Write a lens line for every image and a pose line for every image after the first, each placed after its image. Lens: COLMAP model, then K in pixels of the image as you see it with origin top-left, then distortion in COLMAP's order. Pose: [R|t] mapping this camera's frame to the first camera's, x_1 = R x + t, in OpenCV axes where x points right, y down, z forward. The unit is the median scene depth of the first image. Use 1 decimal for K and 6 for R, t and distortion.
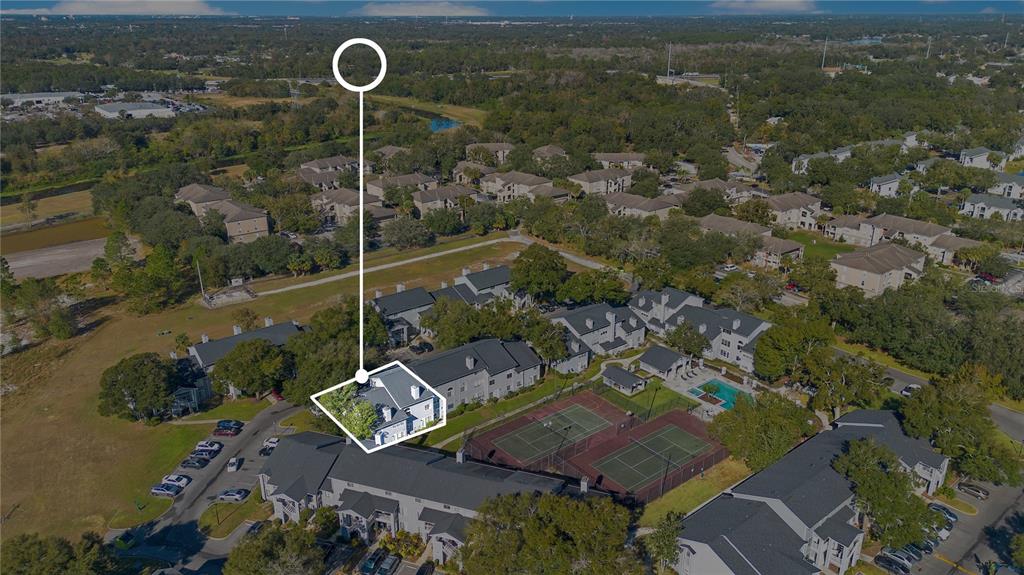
lens RADIAL K [[723.4, 0, 512.9], [0, 723.4, 285.0], [0, 0, 1]] dist [0.058475, -0.002245]
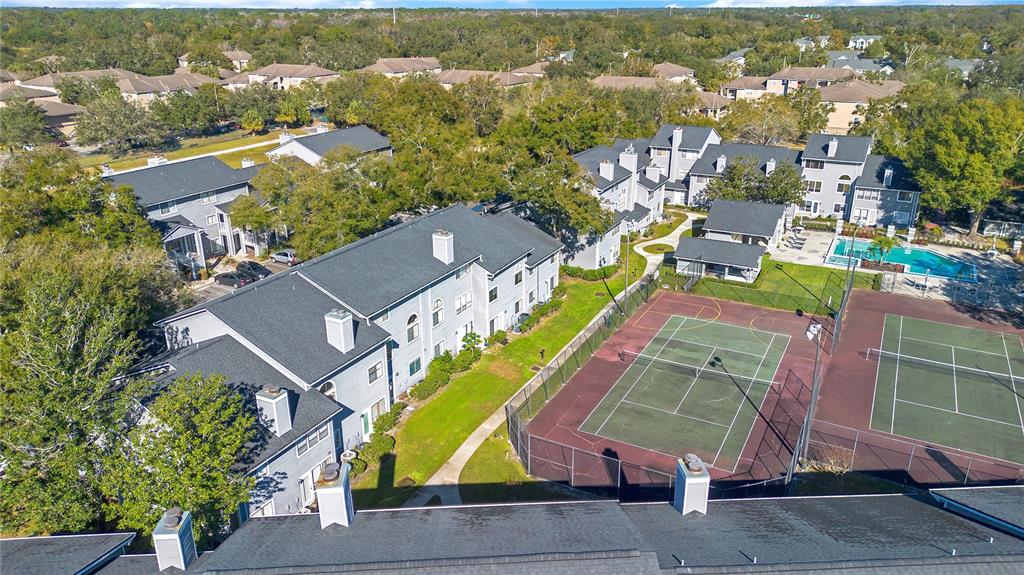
lens RADIAL K [[723.4, 0, 512.9], [0, 723.4, 289.3], [0, 0, 1]] dist [0.058475, -0.002245]
pose [[0.918058, -0.140521, 0.370706, -0.161523], [0.135800, 0.989970, 0.038952, 0.113481], [-0.372461, 0.014582, 0.927933, 0.600030]]
